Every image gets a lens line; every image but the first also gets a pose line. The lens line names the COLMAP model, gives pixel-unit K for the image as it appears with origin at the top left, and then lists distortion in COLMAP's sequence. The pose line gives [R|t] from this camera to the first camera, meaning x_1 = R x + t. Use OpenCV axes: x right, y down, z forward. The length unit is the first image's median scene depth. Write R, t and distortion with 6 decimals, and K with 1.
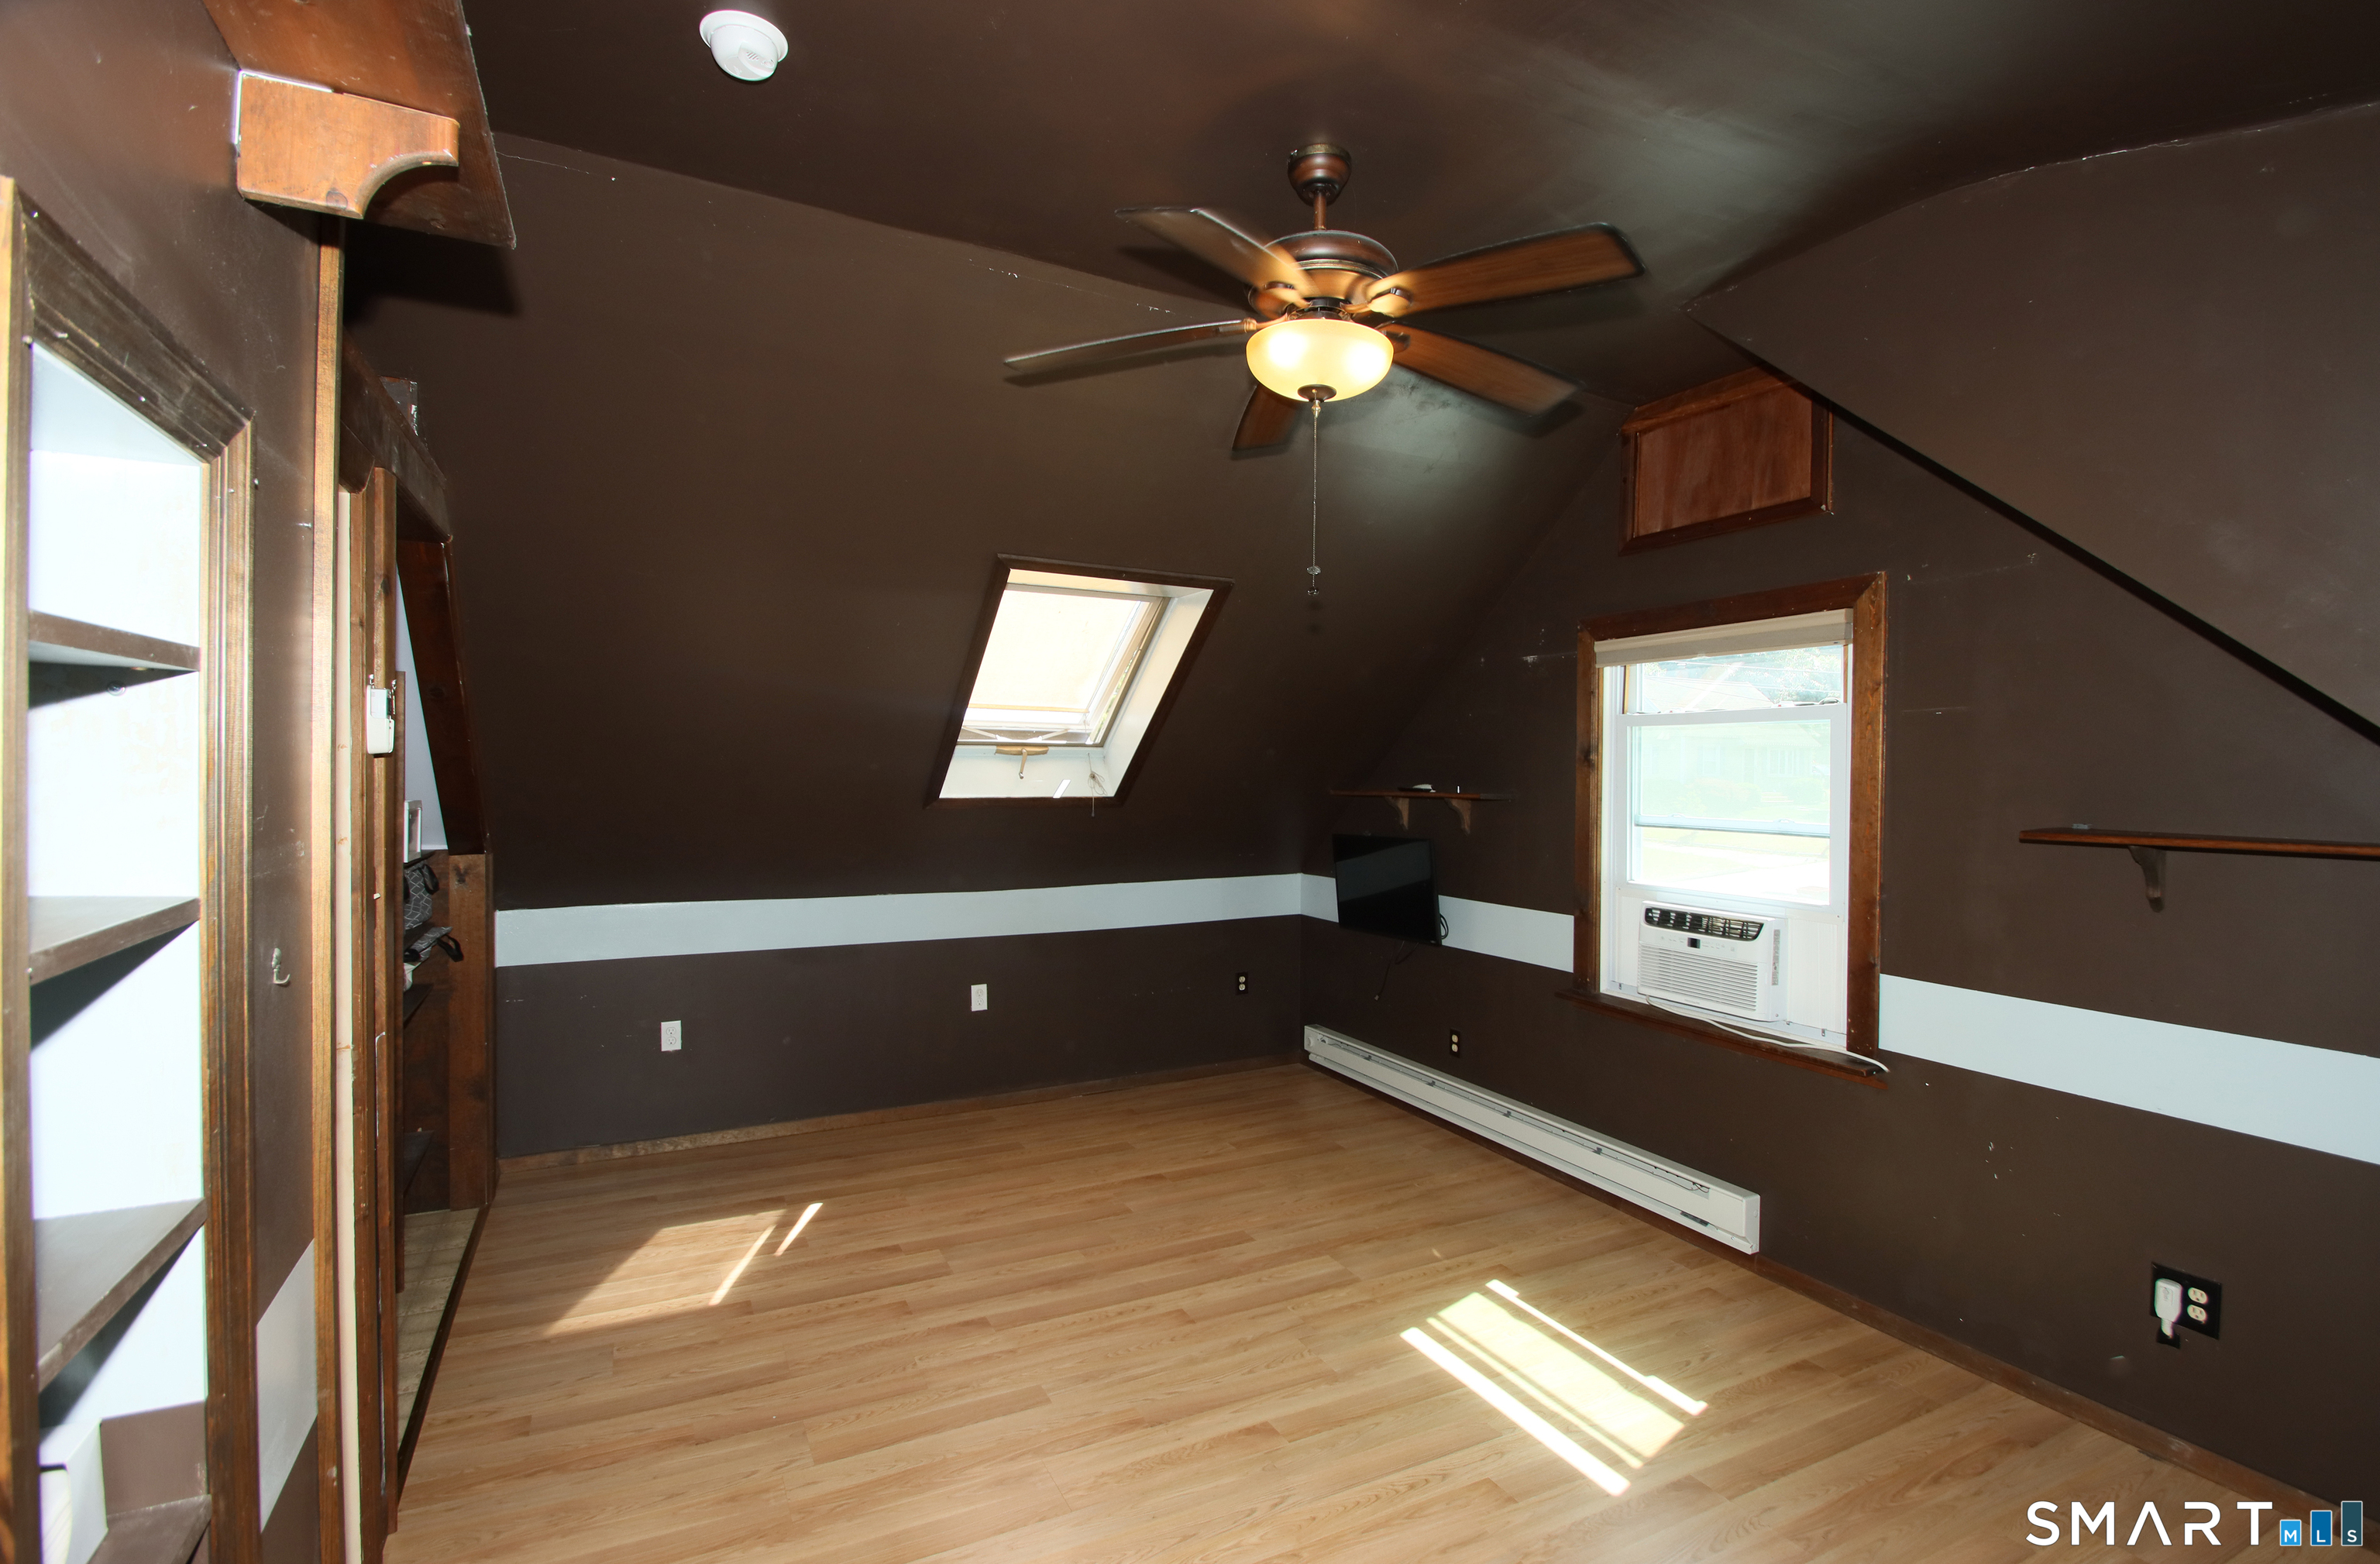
lens RADIAL K [[1072.2, 0, 1204.1], [0, 1072.2, 789.5], [0, 0, 1]] dist [0.017988, -0.019071]
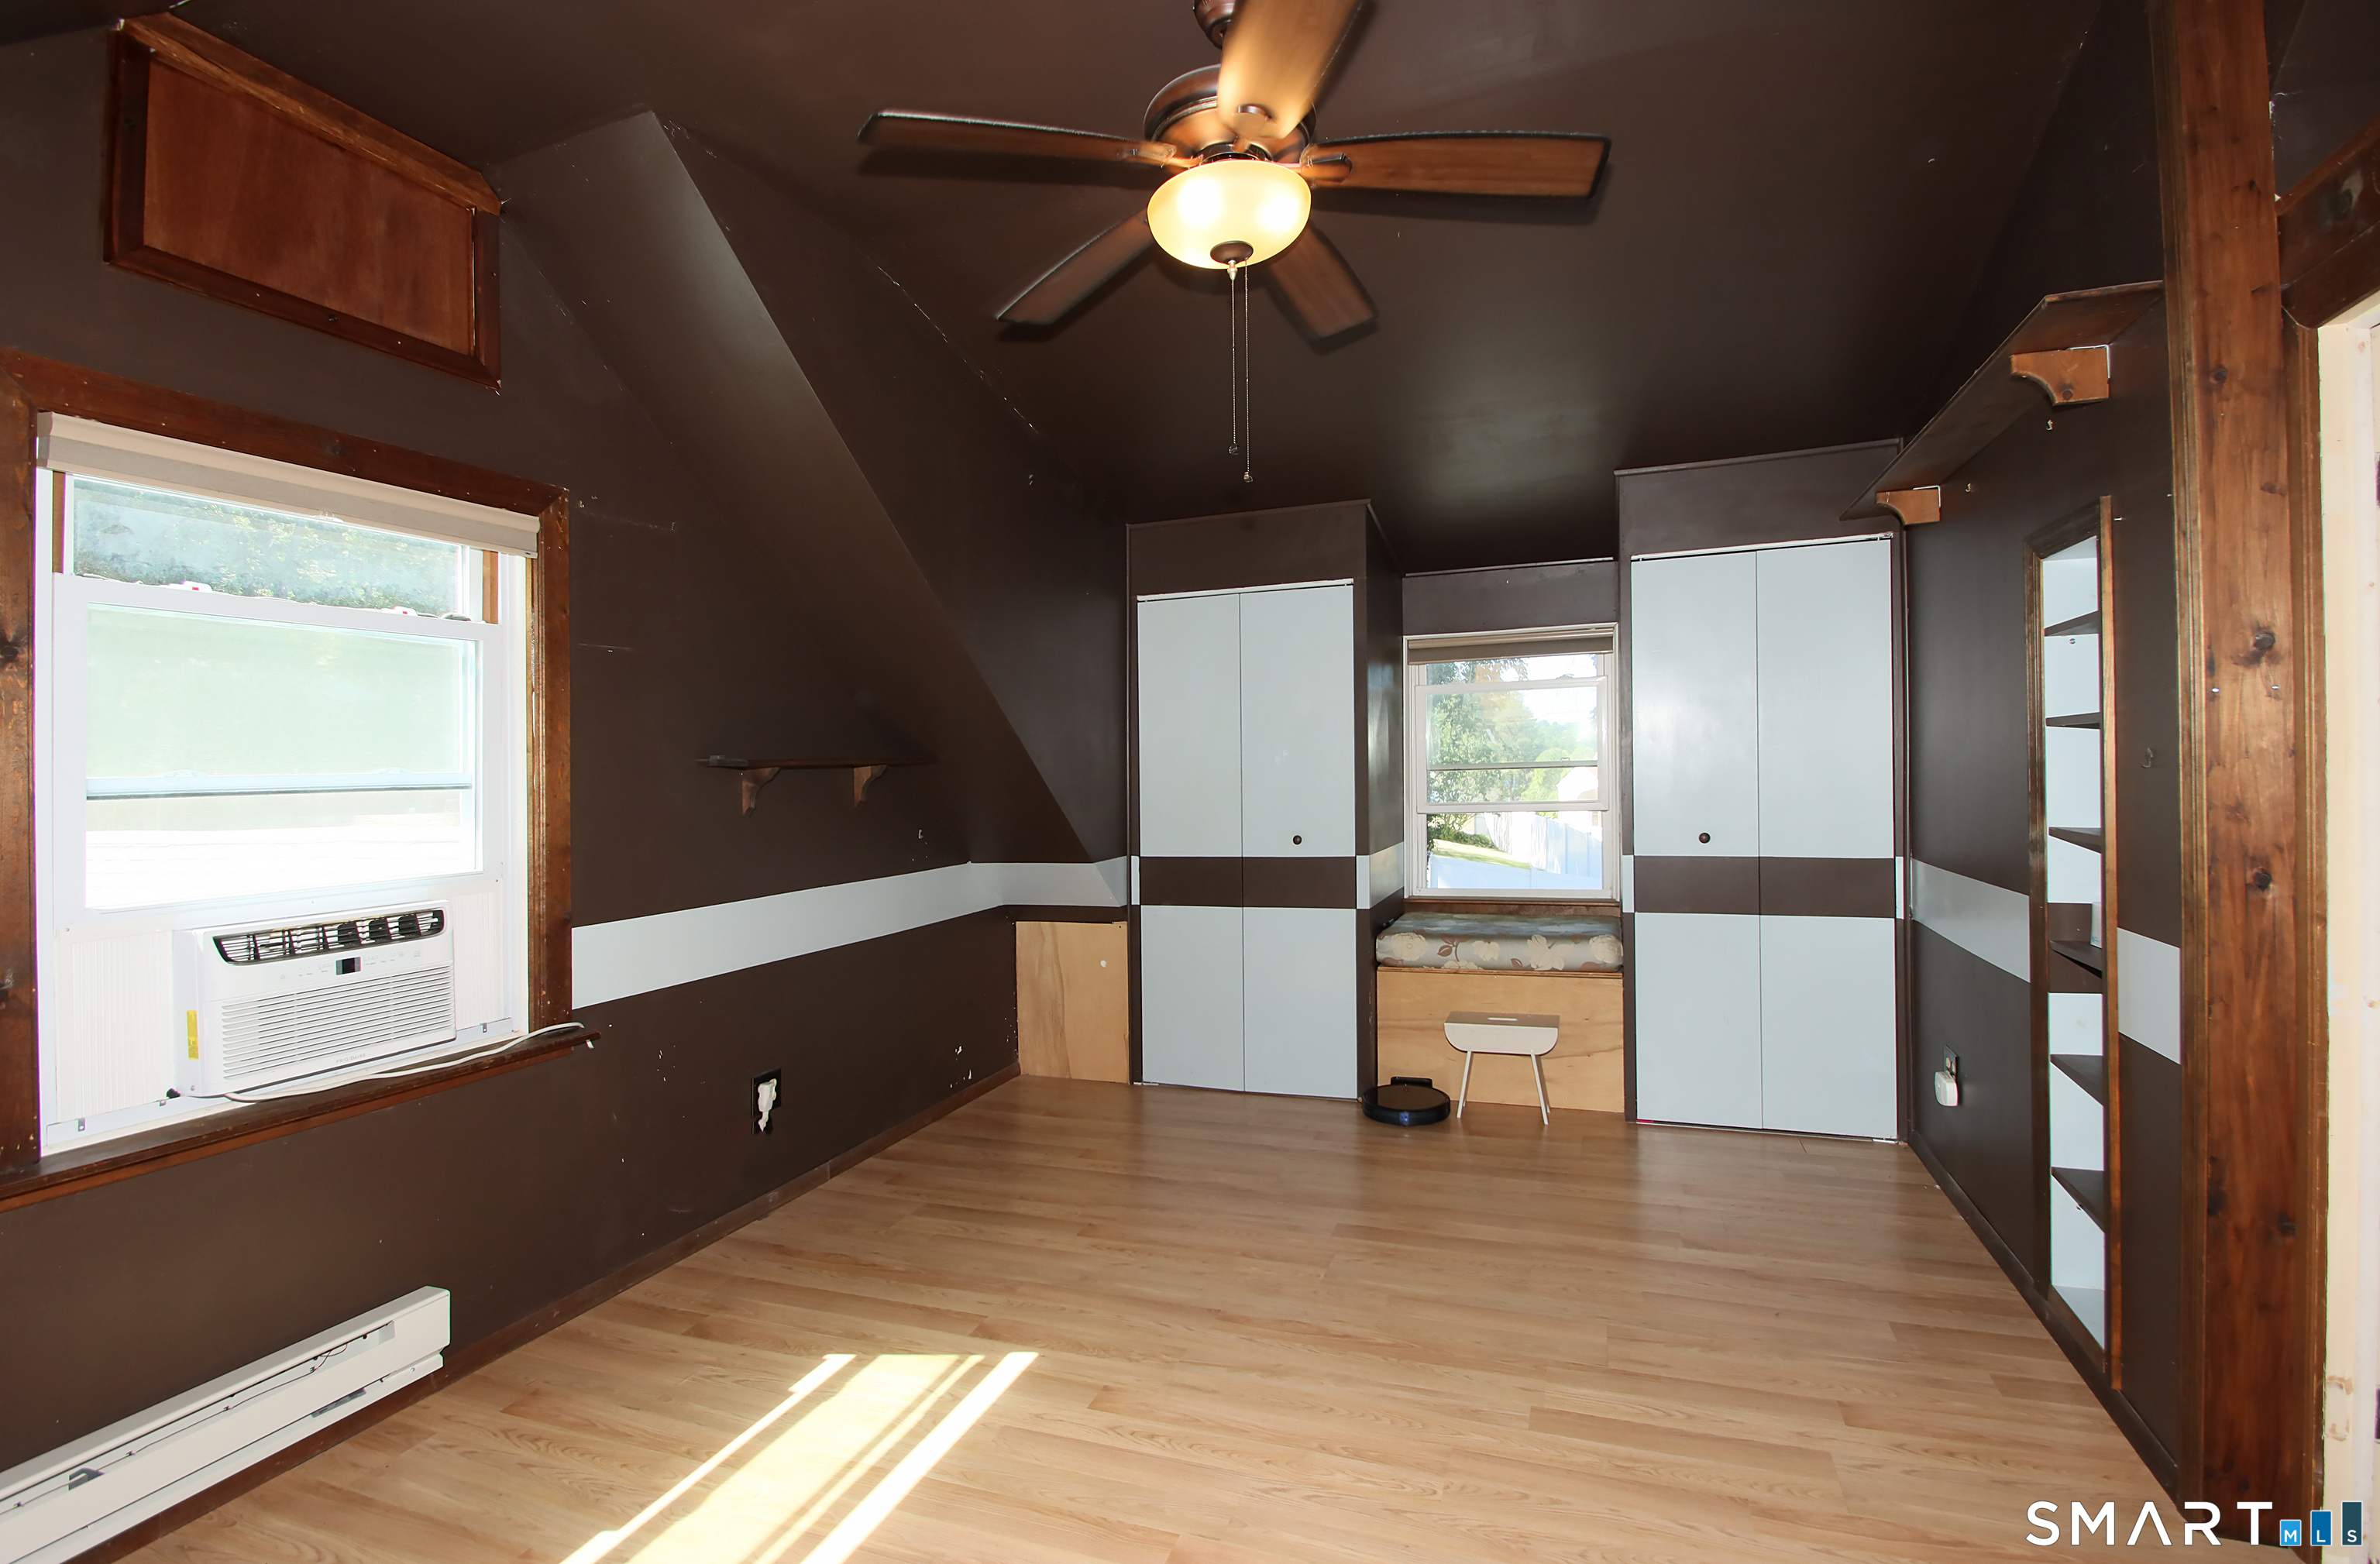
lens RADIAL K [[1072.2, 0, 1204.1], [0, 1072.2, 789.5], [0, 0, 1]] dist [0.017988, -0.019071]
pose [[-0.666292, -0.013653, 0.745565, -0.422085], [0.029635, 0.998558, 0.044770, 0.028742], [-0.745101, 0.051925, -0.664927, 1.224620]]
